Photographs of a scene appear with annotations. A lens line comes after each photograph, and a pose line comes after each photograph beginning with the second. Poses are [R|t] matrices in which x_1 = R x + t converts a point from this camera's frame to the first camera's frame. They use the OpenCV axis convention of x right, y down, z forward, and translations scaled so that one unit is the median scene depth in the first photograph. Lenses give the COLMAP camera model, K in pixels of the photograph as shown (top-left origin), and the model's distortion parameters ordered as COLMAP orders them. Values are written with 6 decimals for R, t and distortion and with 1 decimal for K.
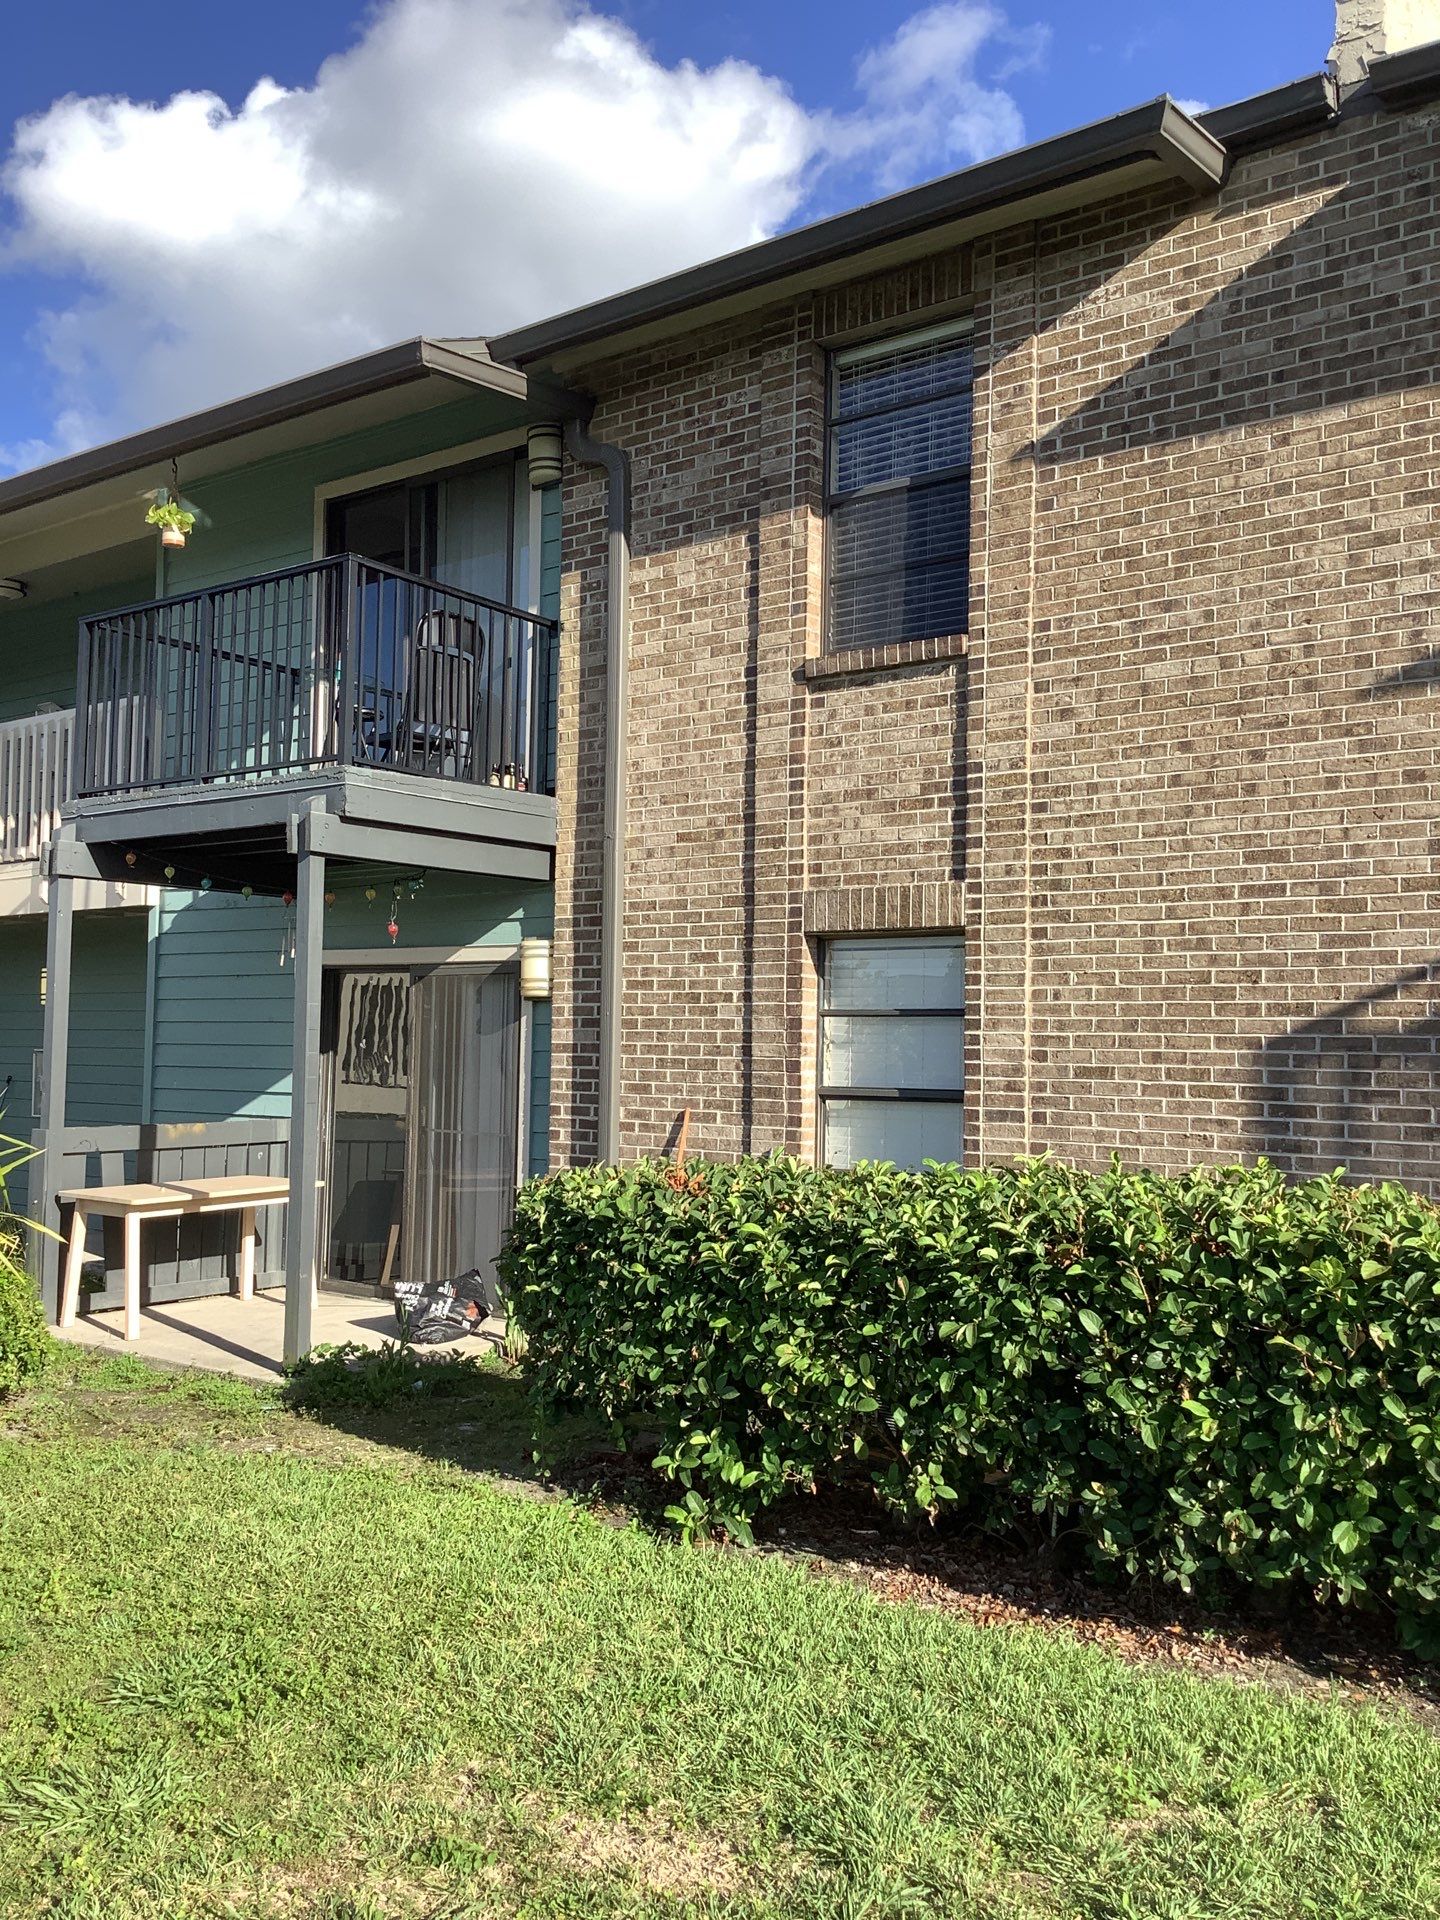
lens RADIAL K [[1613.5, 0, 700.5], [0, 1613.5, 965.1], [0, 0, 1]] dist [0.095998, -0.215044]
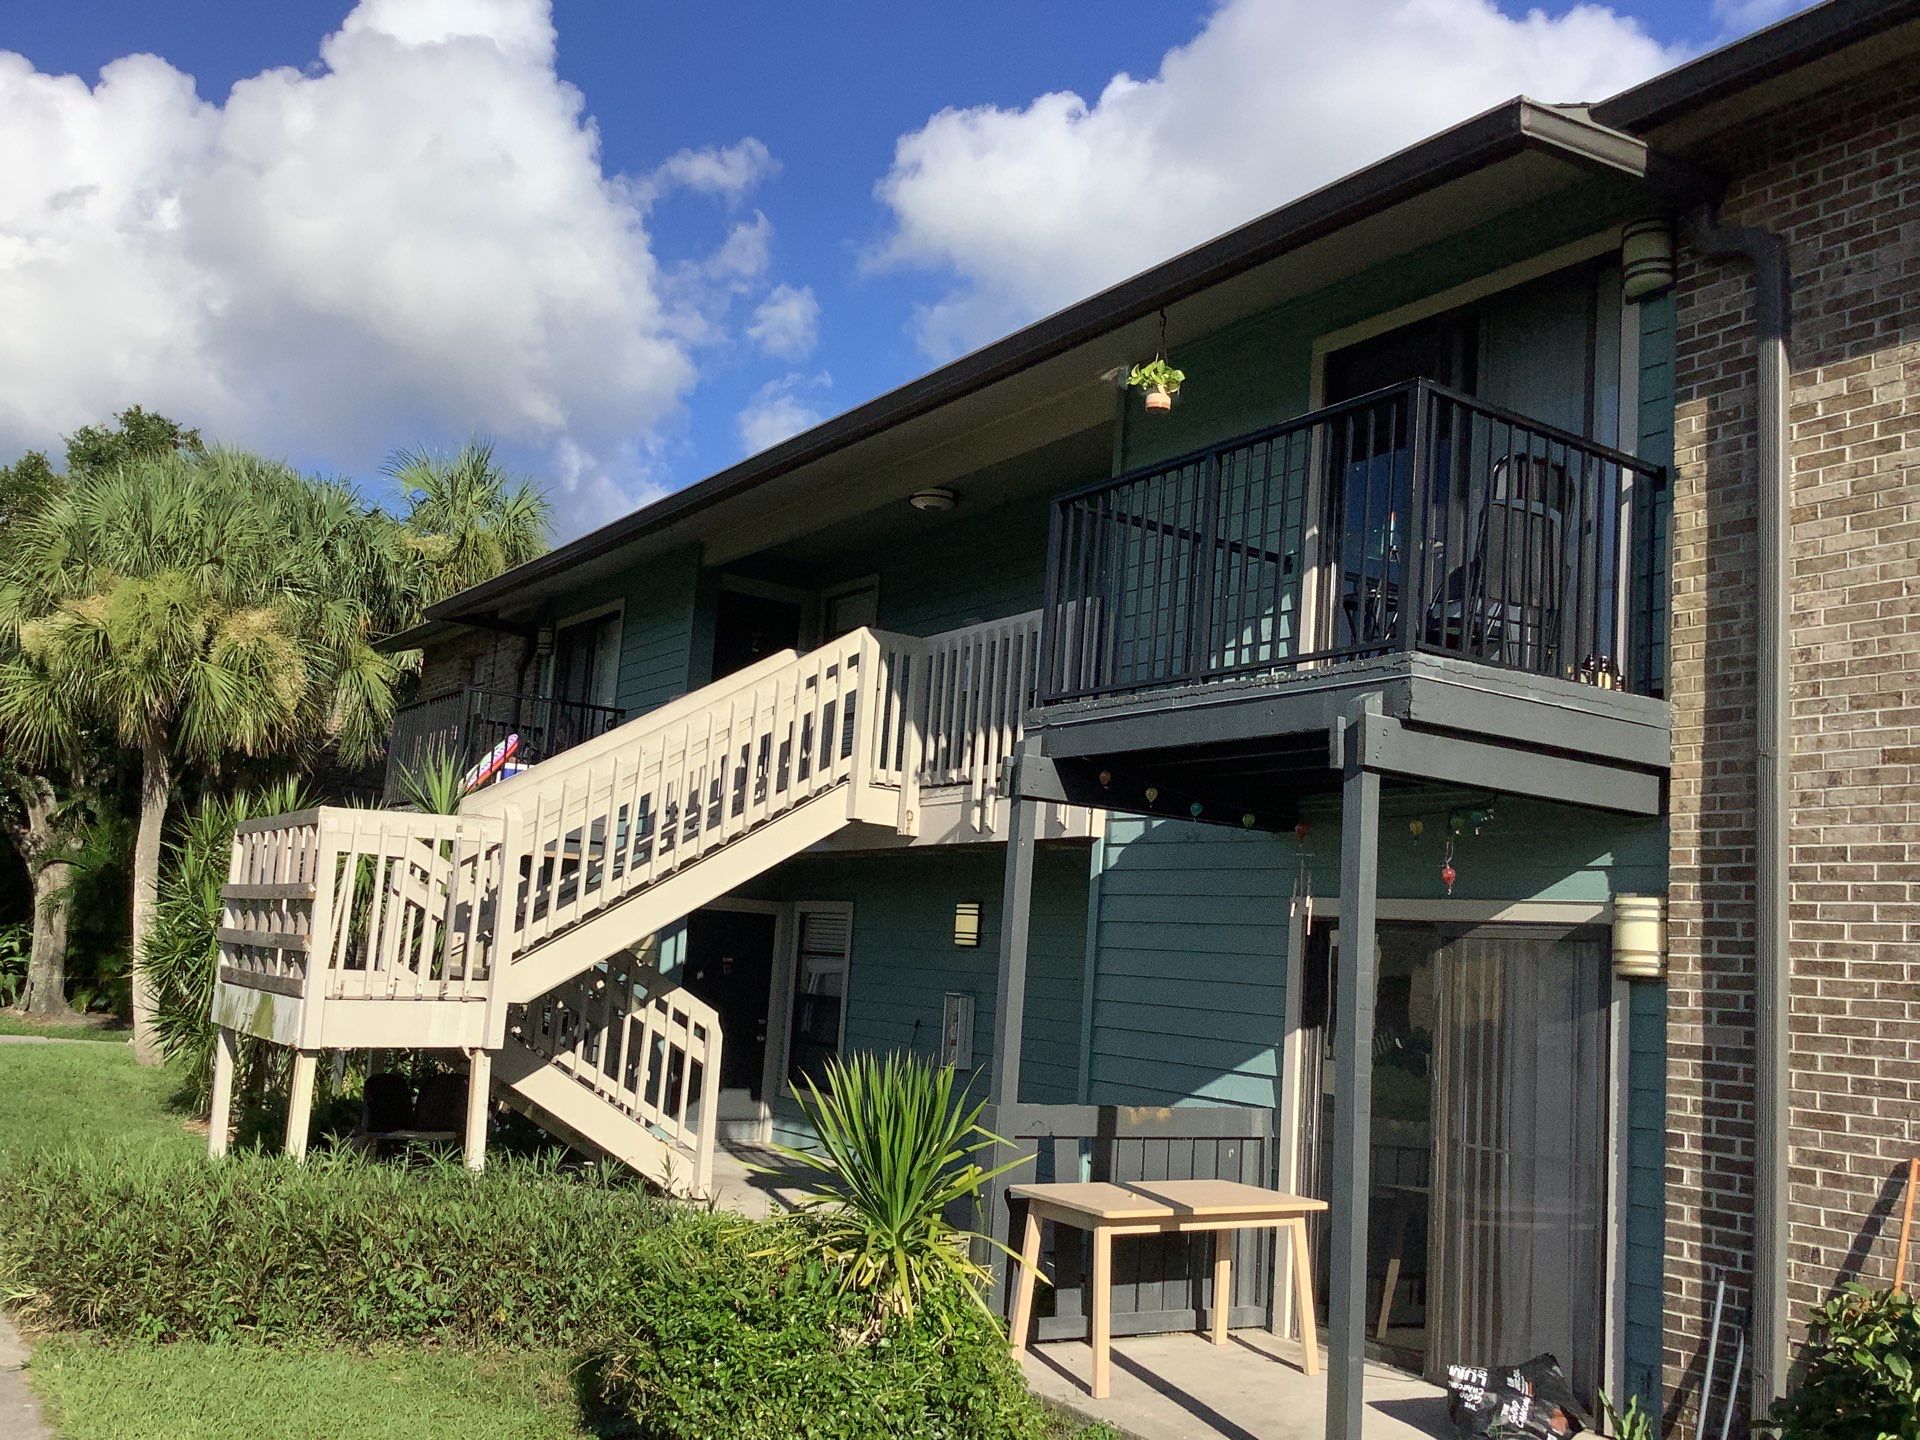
lens RADIAL K [[1613.5, 0, 960.5], [0, 1613.5, 750.5], [0, 0, 1]] dist [0.095998, -0.215044]
pose [[0.941747, 0.008813, -0.336206, -0.145415], [-0.041997, 0.994914, -0.091557, -0.001172], [0.333690, 0.100344, 0.937327, 0.210904]]
